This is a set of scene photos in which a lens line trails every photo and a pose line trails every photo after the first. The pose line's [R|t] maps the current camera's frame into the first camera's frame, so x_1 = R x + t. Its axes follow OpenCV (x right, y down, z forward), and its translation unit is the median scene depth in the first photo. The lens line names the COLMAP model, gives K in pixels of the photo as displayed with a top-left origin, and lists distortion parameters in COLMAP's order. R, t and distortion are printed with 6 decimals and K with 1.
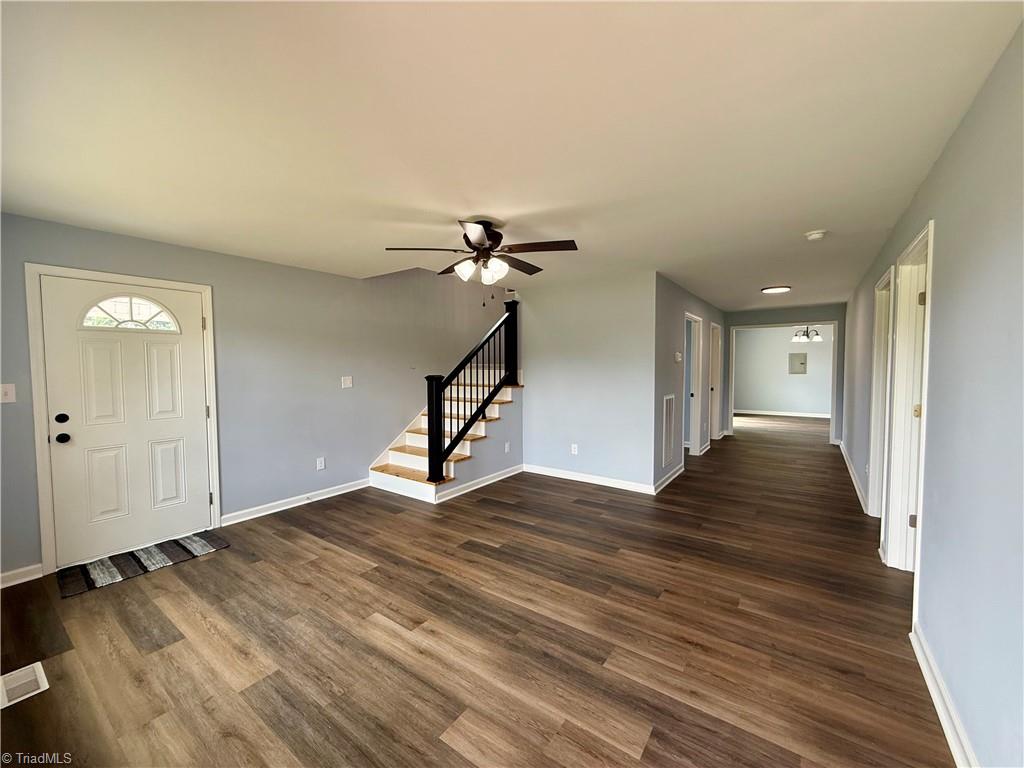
lens RADIAL K [[409.0, 0, 510.9], [0, 409.0, 384.5], [0, 0, 1]] dist [-0.002263, 0.000276]
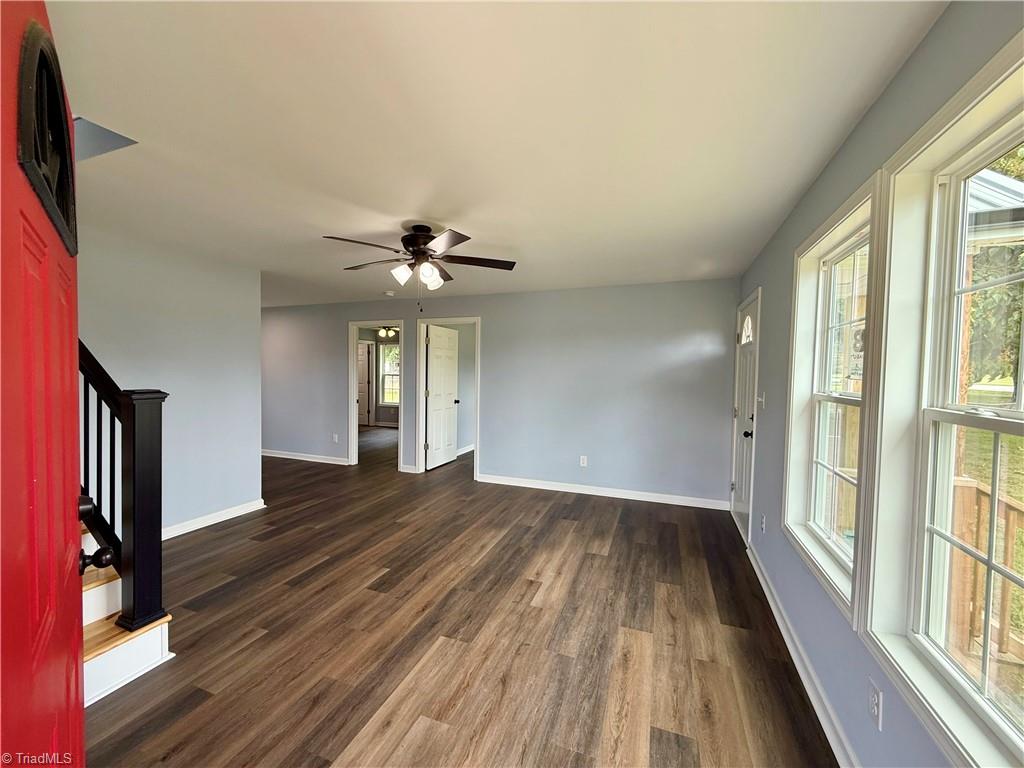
lens RADIAL K [[409.0, 0, 509.8], [0, 409.0, 386.6], [0, 0, 1]] dist [-0.002263, 0.000276]
pose [[-0.261056, -0.033870, 0.964729, -1.194557], [0.034096, 0.998437, 0.044280, -0.051808], [-0.964721, 0.044453, -0.259493, 1.177631]]
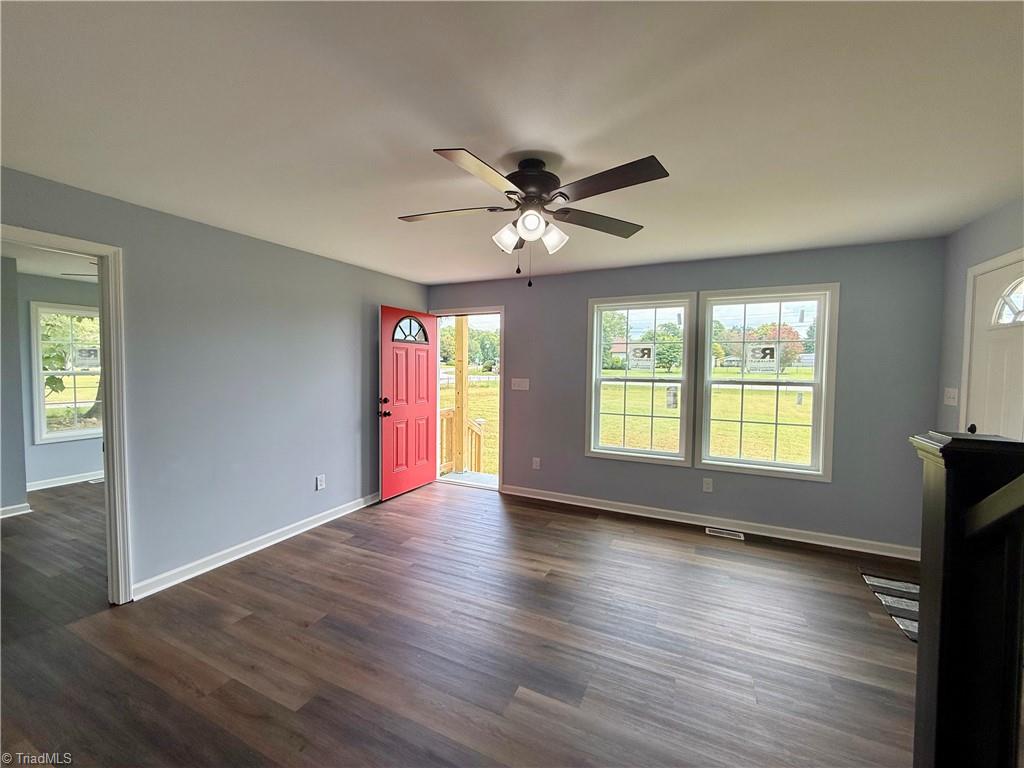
lens RADIAL K [[409.0, 0, 512.1], [0, 409.0, 377.4], [0, 0, 1]] dist [-0.002263, 0.000276]
pose [[-0.985803, 0.008484, -0.167693, 0.082517], [-0.005855, 0.996378, 0.084832, -0.112272], [0.167805, 0.084609, -0.982183, 1.881059]]
